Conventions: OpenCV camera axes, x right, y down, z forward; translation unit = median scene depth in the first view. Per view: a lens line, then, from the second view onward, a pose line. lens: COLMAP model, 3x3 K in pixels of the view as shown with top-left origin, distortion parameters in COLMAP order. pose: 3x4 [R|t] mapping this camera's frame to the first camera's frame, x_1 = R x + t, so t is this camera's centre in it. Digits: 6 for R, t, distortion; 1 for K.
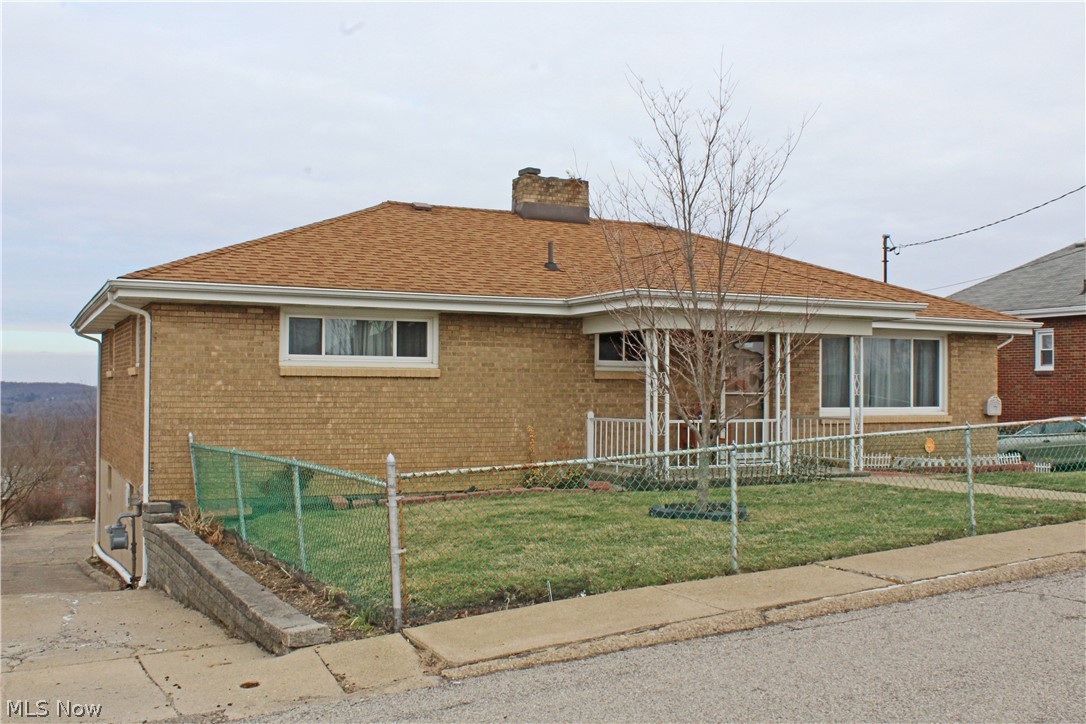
lens RADIAL K [[1105.3, 0, 543.0], [0, 1105.3, 362.0], [0, 0, 1]] dist [-0.114336, -0.003296]
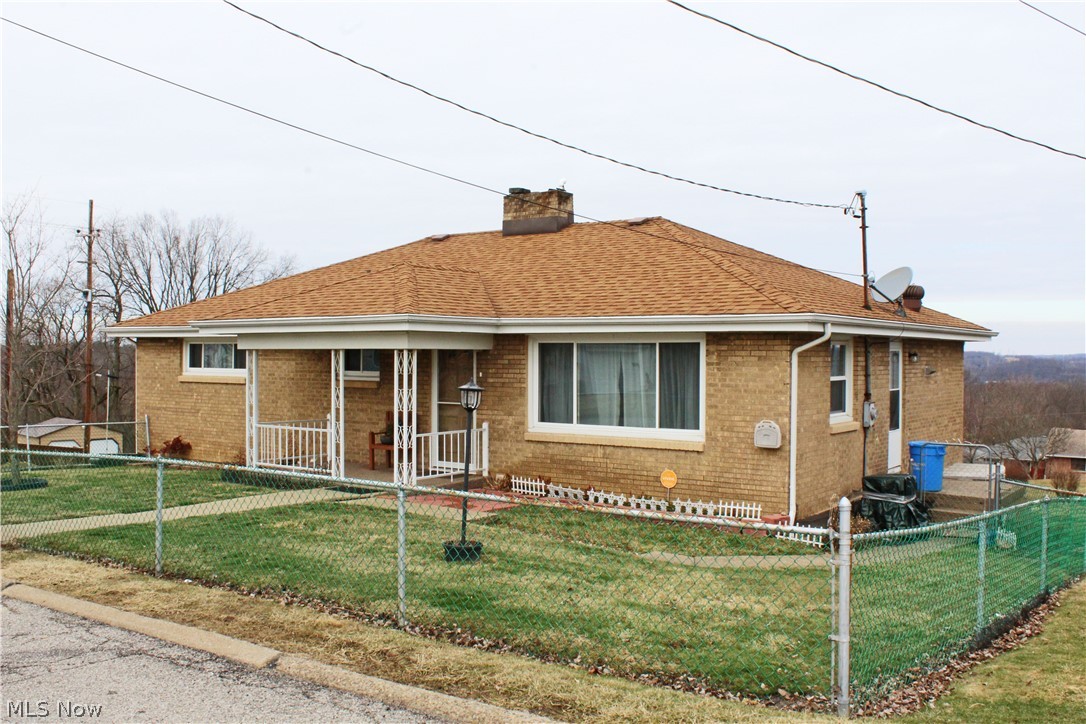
lens RADIAL K [[1038.3, 0, 543.0], [0, 1038.3, 362.0], [0, 0, 1]] dist [-0.140574, 0.003145]
pose [[0.465648, 0.003929, -0.884961, 1.173355], [0.020799, 0.999665, 0.015382, -0.024473], [0.884725, -0.025569, 0.465411, 0.702155]]
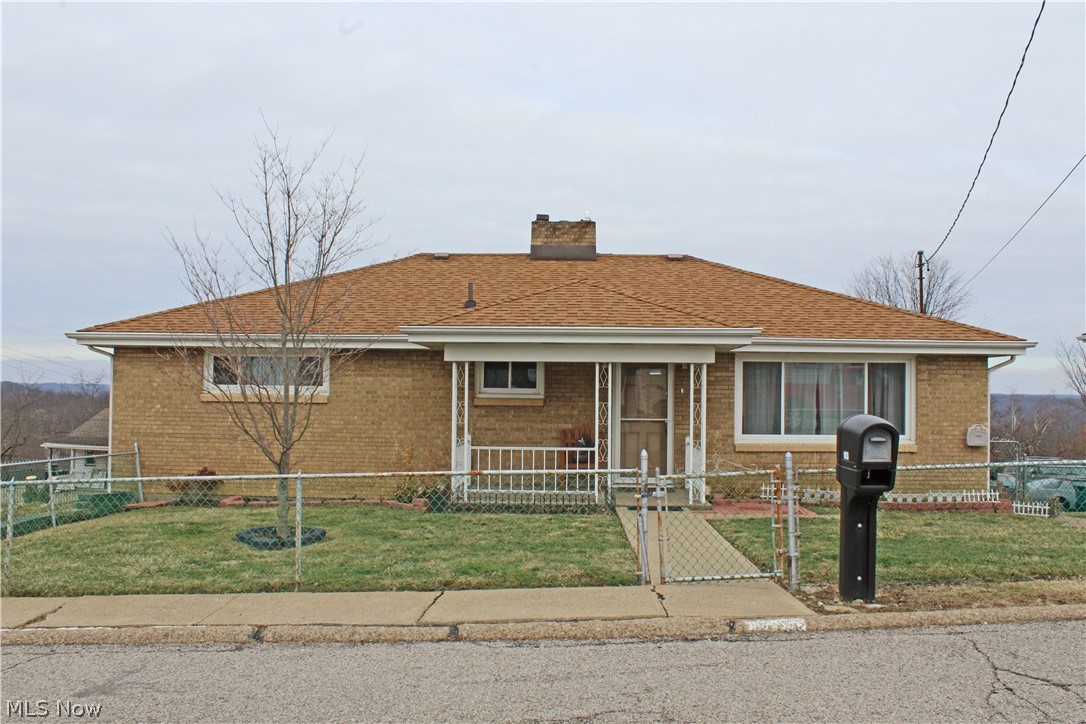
lens RADIAL K [[900.3, 0, 543.0], [0, 900.3, 362.0], [0, 0, 1]] dist [-0.142004, 0.004824]
pose [[0.879296, -0.011567, -0.476135, 0.553479], [0.005963, 0.999894, -0.013278, -0.015881], [0.476238, 0.008836, 0.879272, 0.246873]]
